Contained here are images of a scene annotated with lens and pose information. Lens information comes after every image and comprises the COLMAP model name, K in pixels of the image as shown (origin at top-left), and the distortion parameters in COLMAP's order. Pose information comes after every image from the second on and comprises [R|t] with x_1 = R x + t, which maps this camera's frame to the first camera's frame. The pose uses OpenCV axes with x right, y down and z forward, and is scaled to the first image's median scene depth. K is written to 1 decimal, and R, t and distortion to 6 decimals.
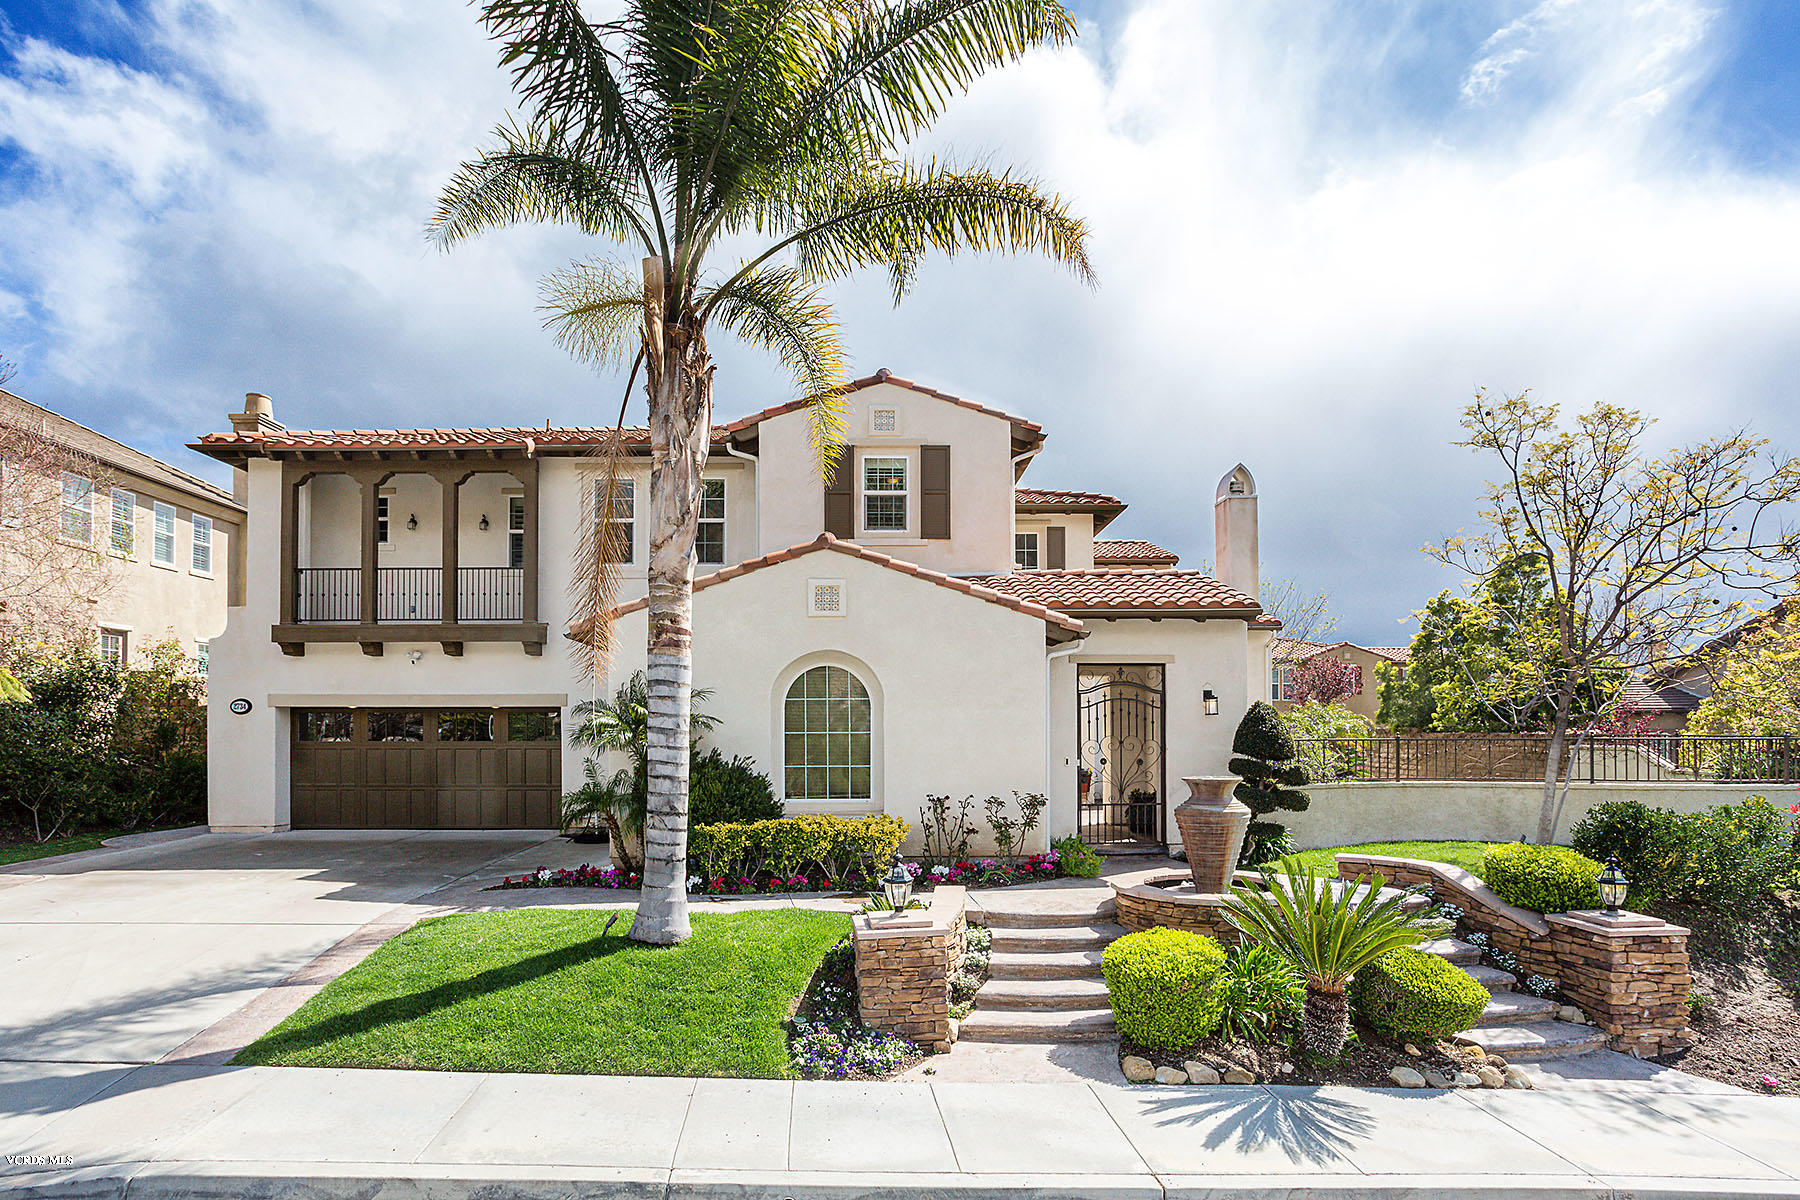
lens RADIAL K [[967.1, 0, 899.8], [0, 967.1, 677.4], [0, 0, 1]] dist [-0.056224, 0.037710]
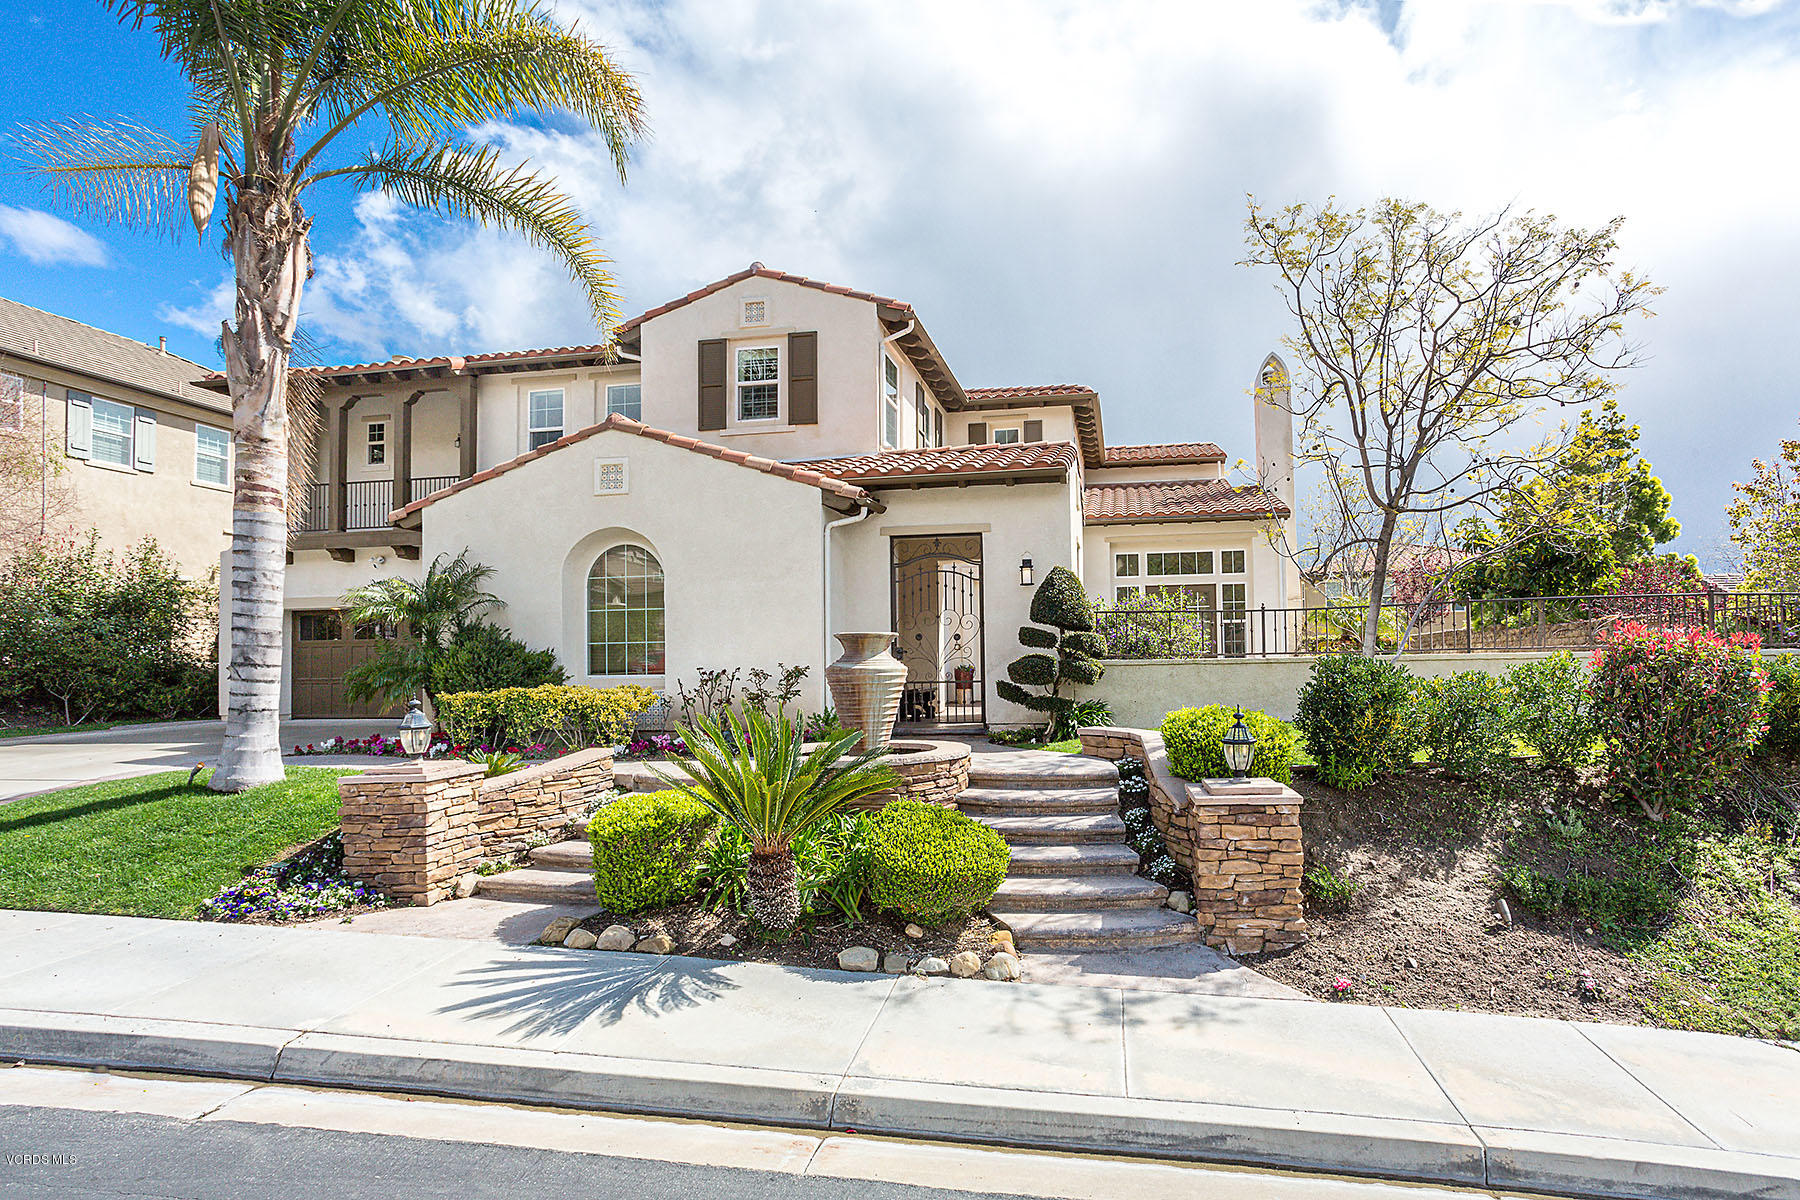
lens RADIAL K [[906.5, 0, 922.2], [0, 906.5, 591.7], [0, 0, 1]] dist [-0.049958, 0.032069]
pose [[0.984271, -0.025528, -0.174814, 0.407339], [0.023445, 0.999627, -0.013972, 0.059842], [0.175105, 0.009654, 0.984502, 0.122479]]
